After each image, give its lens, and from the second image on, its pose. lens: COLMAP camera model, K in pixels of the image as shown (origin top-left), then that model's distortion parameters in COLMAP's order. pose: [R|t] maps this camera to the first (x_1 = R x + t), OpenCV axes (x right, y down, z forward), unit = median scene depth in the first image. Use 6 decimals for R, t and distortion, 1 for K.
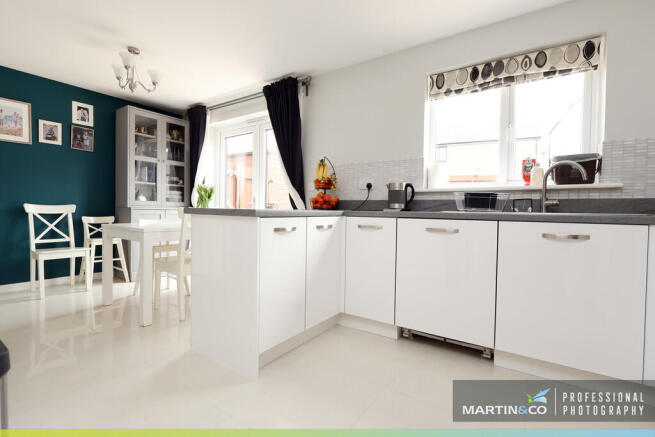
lens RADIAL K [[301.9, 0, 326.6], [0, 301.9, 217.2], [0, 0, 1]] dist [-0.003397, 0.000844]
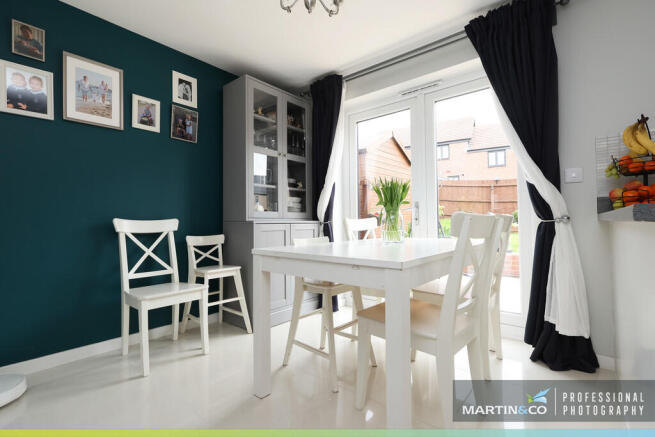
lens RADIAL K [[301.9, 0, 326.2], [0, 301.9, 216.5], [0, 0, 1]] dist [-0.003397, 0.000844]
pose [[0.995695, -0.030365, -0.087577, -0.443916], [0.026184, 0.998480, -0.048497, -0.005095], [0.088917, 0.045996, 0.994977, 0.355418]]
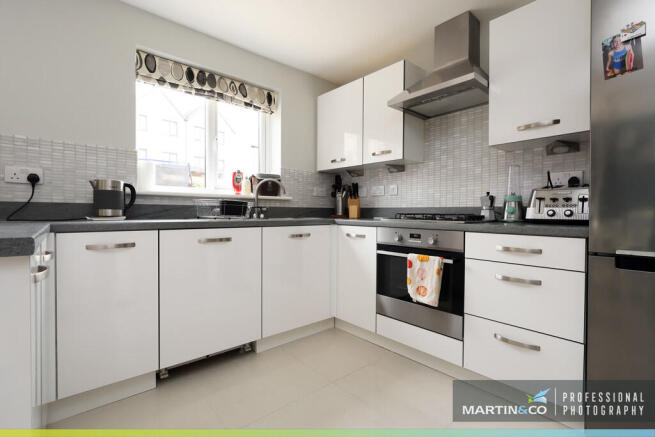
lens RADIAL K [[301.9, 0, 329.8], [0, 301.9, 216.7], [0, 0, 1]] dist [-0.003397, 0.000844]
pose [[0.243482, -0.028757, 0.969479, -0.239572], [0.020037, 0.999496, 0.024615, -0.024838], [-0.969698, 0.013432, 0.243936, 0.229892]]
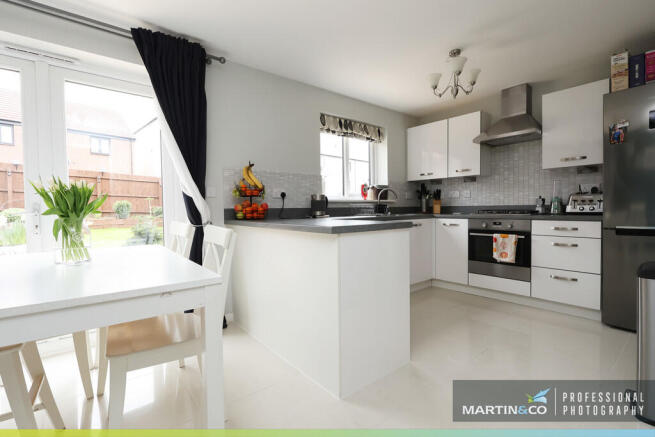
lens RADIAL K [[301.9, 0, 328.8], [0, 301.9, 217.7], [0, 0, 1]] dist [-0.003397, 0.000844]
pose [[0.277052, -0.049344, 0.959587, -0.683814], [0.040352, 0.998397, 0.039690, -0.047371], [-0.960007, 0.027725, 0.278599, 0.443977]]
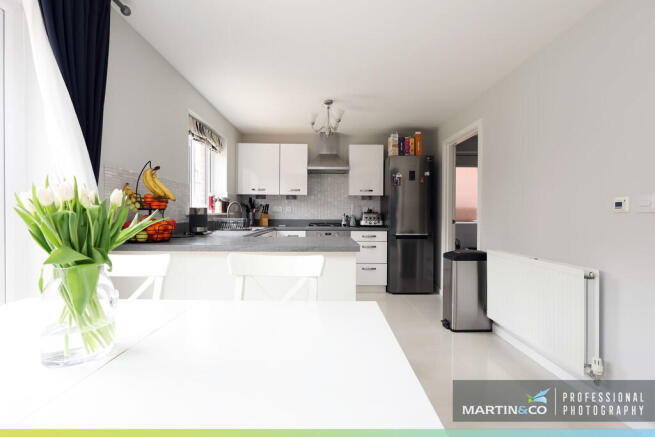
lens RADIAL K [[301.9, 0, 329.5], [0, 301.9, 217.4], [0, 0, 1]] dist [-0.003397, 0.000844]
pose [[-0.586088, -0.027214, 0.809790, -0.646699], [0.005111, 0.999292, 0.037282, -0.083877], [-0.810231, 0.025989, -0.585534, 0.900847]]
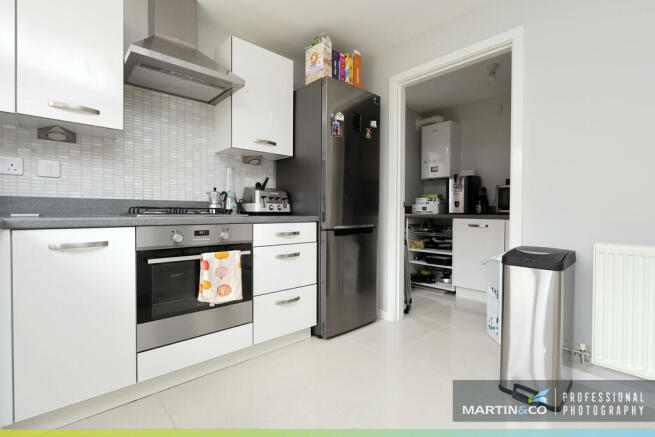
lens RADIAL K [[301.9, 0, 327.8], [0, 301.9, 216.9], [0, 0, 1]] dist [-0.003397, 0.000844]
pose [[-0.974209, -0.023992, 0.224370, 0.020386], [-0.014411, 0.998917, 0.044243, -0.022548], [-0.225188, 0.039869, -0.973499, 0.619348]]
